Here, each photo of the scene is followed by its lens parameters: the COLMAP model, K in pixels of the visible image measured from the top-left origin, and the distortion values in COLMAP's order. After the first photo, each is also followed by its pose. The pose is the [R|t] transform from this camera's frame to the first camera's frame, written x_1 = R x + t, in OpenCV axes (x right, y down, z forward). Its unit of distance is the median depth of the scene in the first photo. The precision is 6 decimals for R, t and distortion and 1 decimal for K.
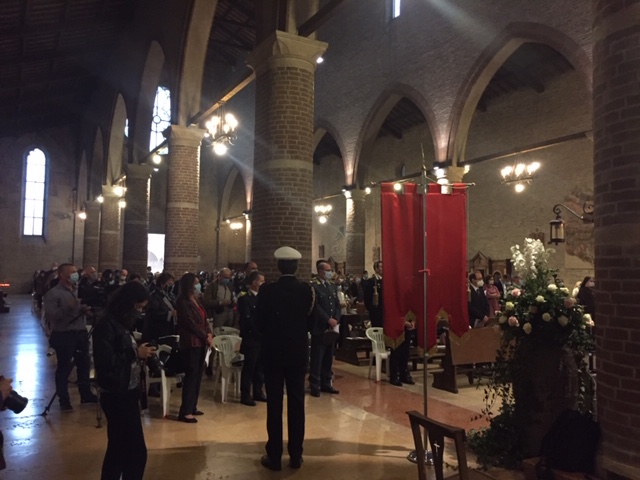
lens RADIAL K [[550.1, 0, 321.5], [0, 550.1, 239.7], [0, 0, 1]] dist [0.028524, -0.022174]
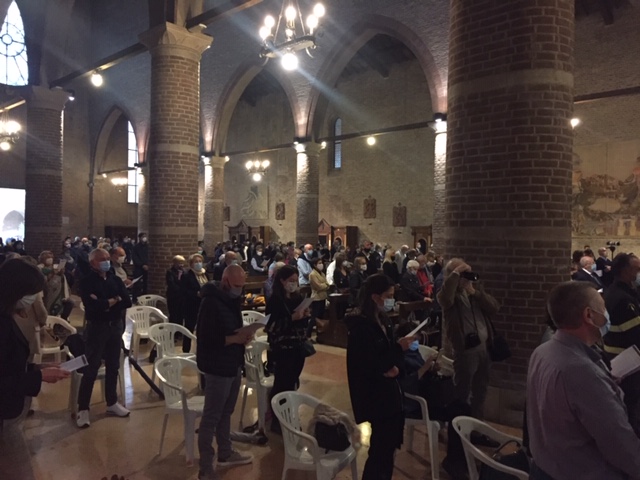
lens RADIAL K [[550.1, 0, 318.8], [0, 550.1, 240.4], [0, 0, 1]] dist [0.028524, -0.022174]
pose [[0.957289, -0.000438, 0.289134, -0.169077], [-0.020599, 0.997354, 0.069713, -0.001095], [-0.288400, -0.072691, 0.954747, 0.181617]]
